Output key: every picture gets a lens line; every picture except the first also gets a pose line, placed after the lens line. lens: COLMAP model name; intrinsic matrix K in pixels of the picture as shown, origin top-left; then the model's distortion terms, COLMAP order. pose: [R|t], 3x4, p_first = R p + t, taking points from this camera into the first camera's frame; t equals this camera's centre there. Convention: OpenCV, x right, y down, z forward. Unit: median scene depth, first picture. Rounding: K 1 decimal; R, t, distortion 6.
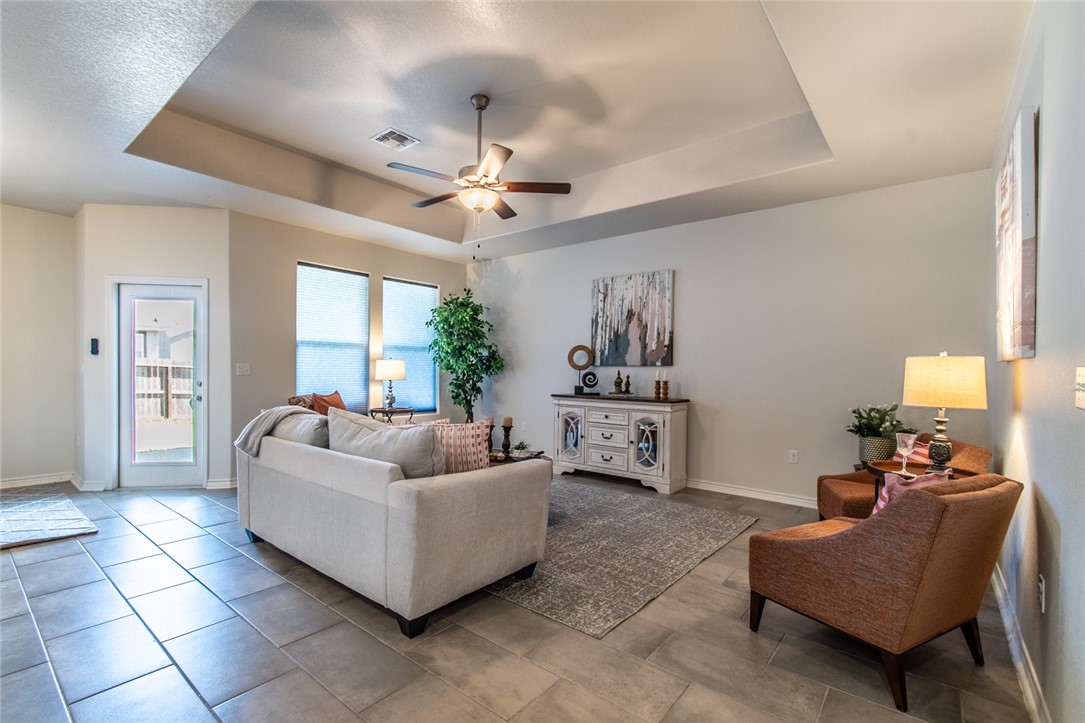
lens RADIAL K [[485.1, 0, 539.4], [0, 485.1, 376.3], [0, 0, 1]] dist [0.004275, -0.000934]
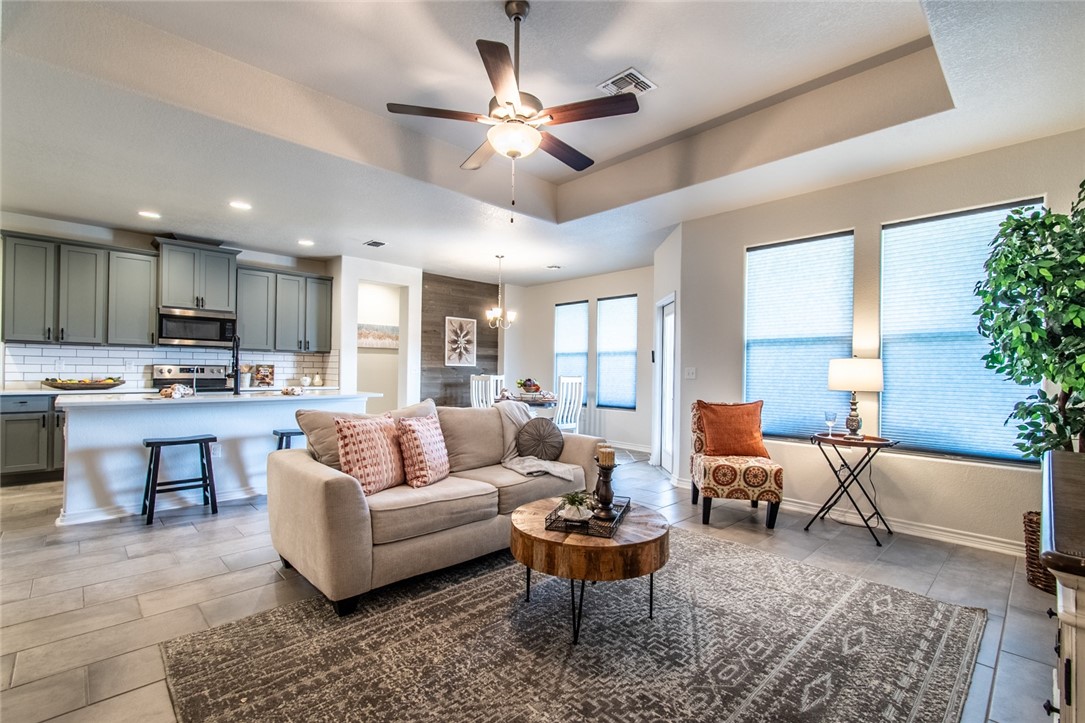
lens RADIAL K [[485.1, 0, 539.2], [0, 485.1, 370.3], [0, 0, 1]] dist [0.004275, -0.000934]
pose [[-0.119905, -0.011665, -0.992717, 0.404612], [-0.026436, 0.999614, -0.008553, -0.002857], [0.992433, 0.025218, -0.120167, 0.754090]]
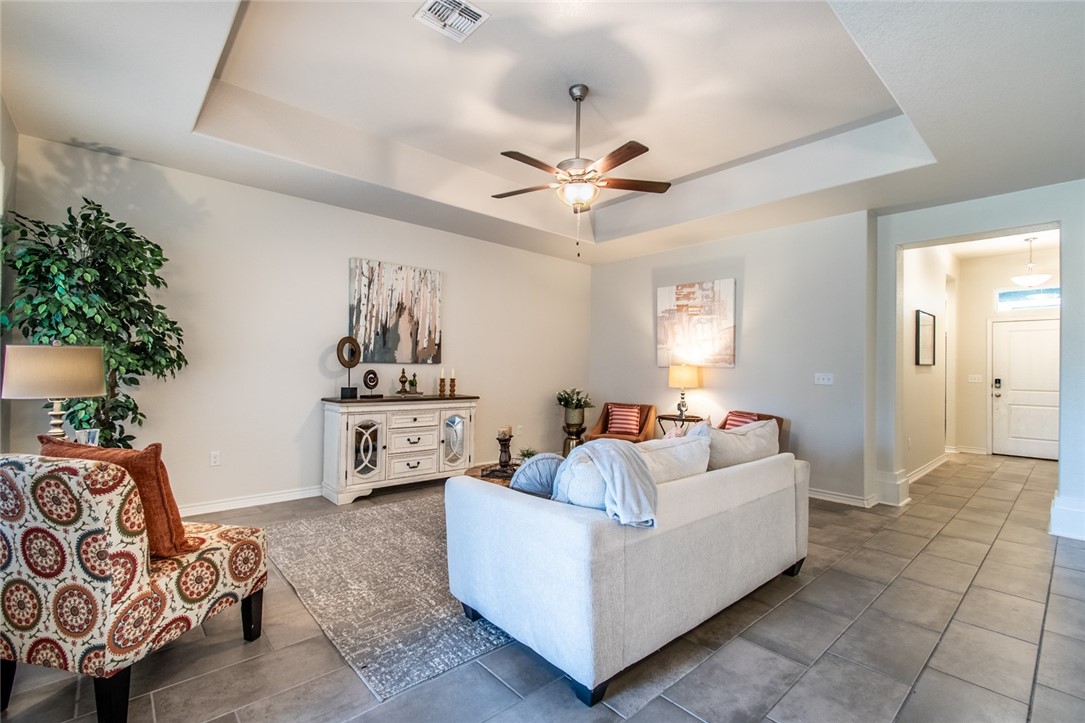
lens RADIAL K [[485.1, 0, 536.2], [0, 485.1, 361.1], [0, 0, 1]] dist [0.004275, -0.000934]
pose [[0.159662, 0.005361, 0.987157, -0.712929], [-0.002169, 0.999985, -0.005080, -0.021929], [-0.987169, -0.001330, 0.159671, 0.617199]]
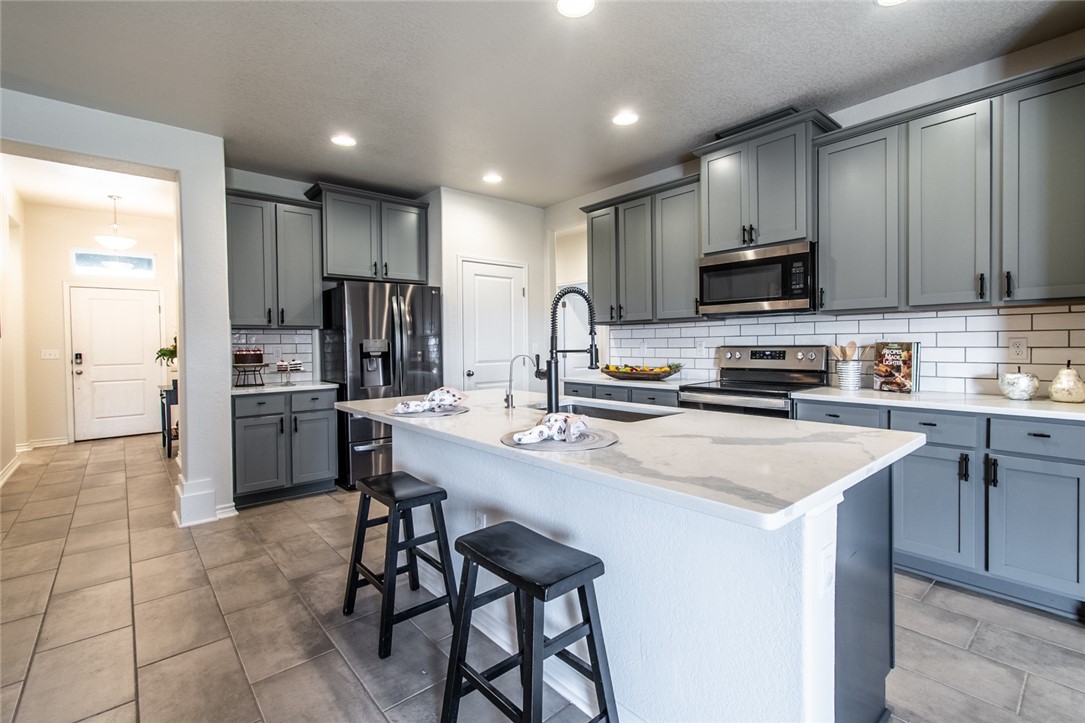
lens RADIAL K [[485.1, 0, 538.3], [0, 485.1, 350.8], [0, 0, 1]] dist [0.004275, -0.000934]
pose [[-0.984476, -0.000588, 0.175521, -0.449737], [0.004797, 0.999531, 0.030253, -0.018331], [-0.175456, 0.030626, -0.984011, 0.513356]]
